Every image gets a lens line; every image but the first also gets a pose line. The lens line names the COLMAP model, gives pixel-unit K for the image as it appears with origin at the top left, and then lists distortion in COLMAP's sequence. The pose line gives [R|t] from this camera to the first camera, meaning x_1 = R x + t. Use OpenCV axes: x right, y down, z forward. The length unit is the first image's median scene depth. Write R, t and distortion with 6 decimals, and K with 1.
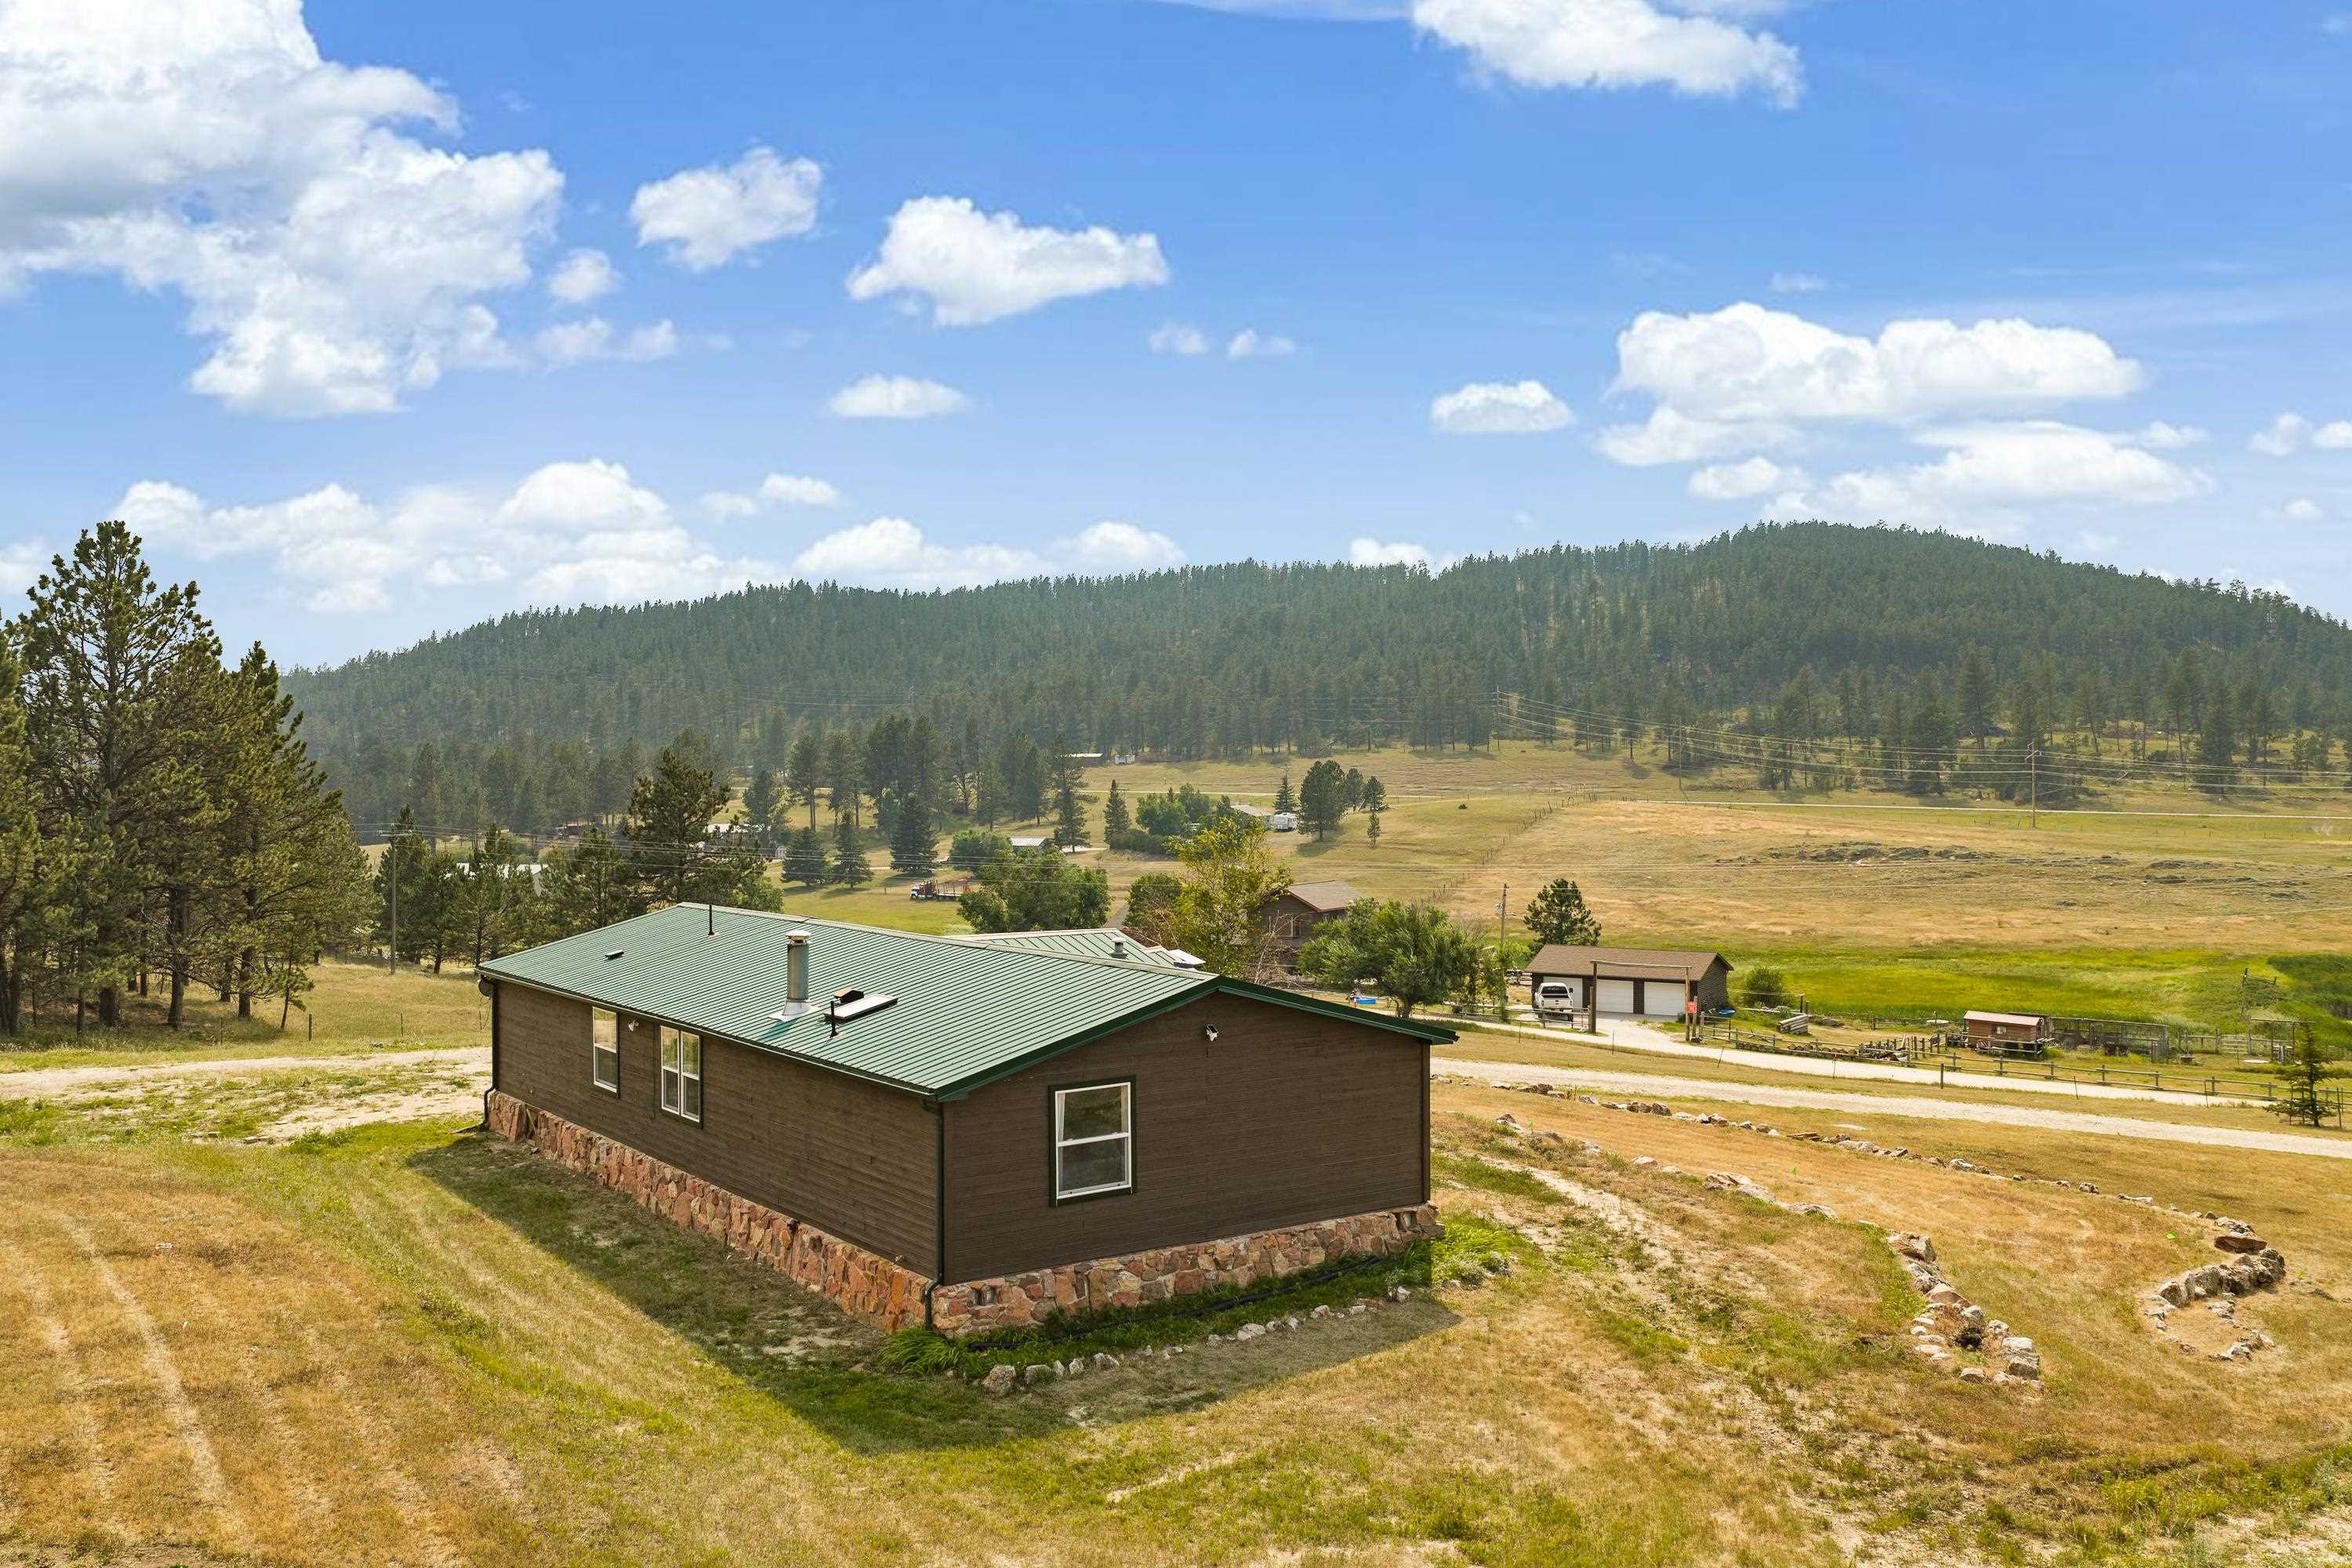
lens RADIAL K [[1896.0, 0, 1171.7], [0, 1896.0, 810.6], [0, 0, 1]] dist [-0.004432, -0.008201]
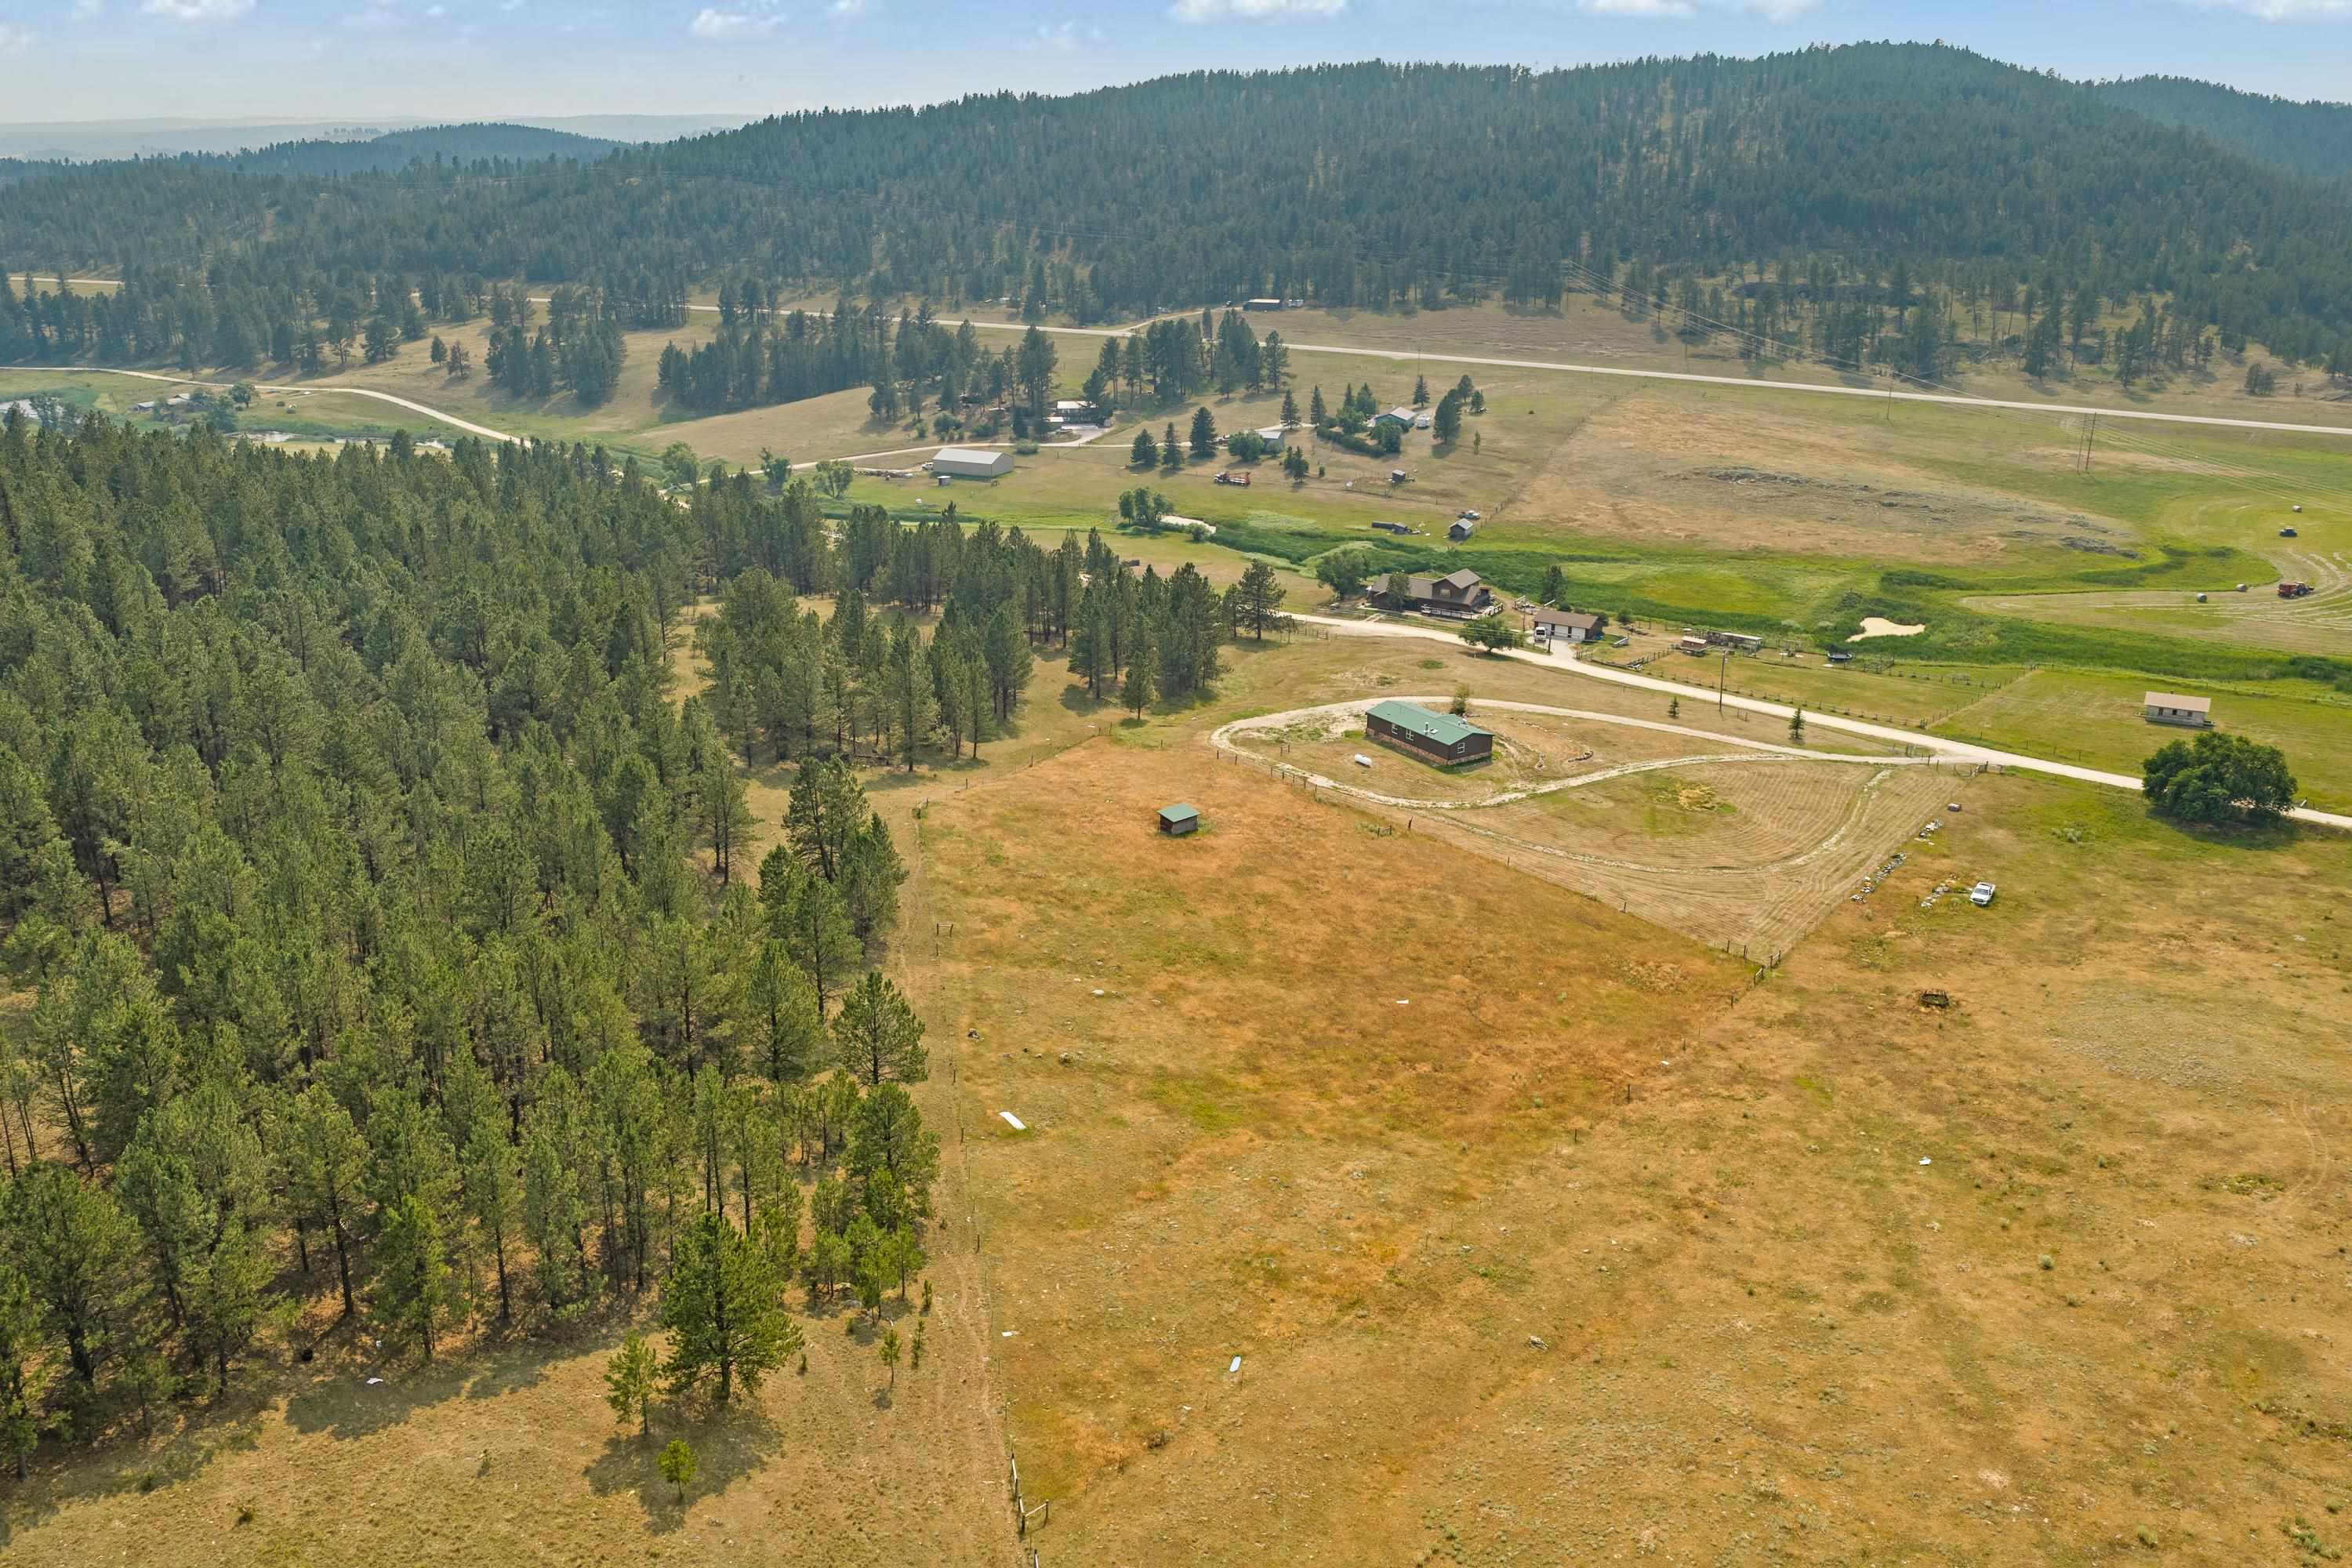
lens RADIAL K [[1896.0, 0, 1171.7], [0, 1896.0, 810.6], [0, 0, 1]] dist [-0.004432, -0.008201]
pose [[0.999212, 0.012387, -0.037718, -0.089972], [0.000987, 0.942027, 0.335535, -0.220112], [0.039688, -0.335308, 0.941272, -0.661599]]
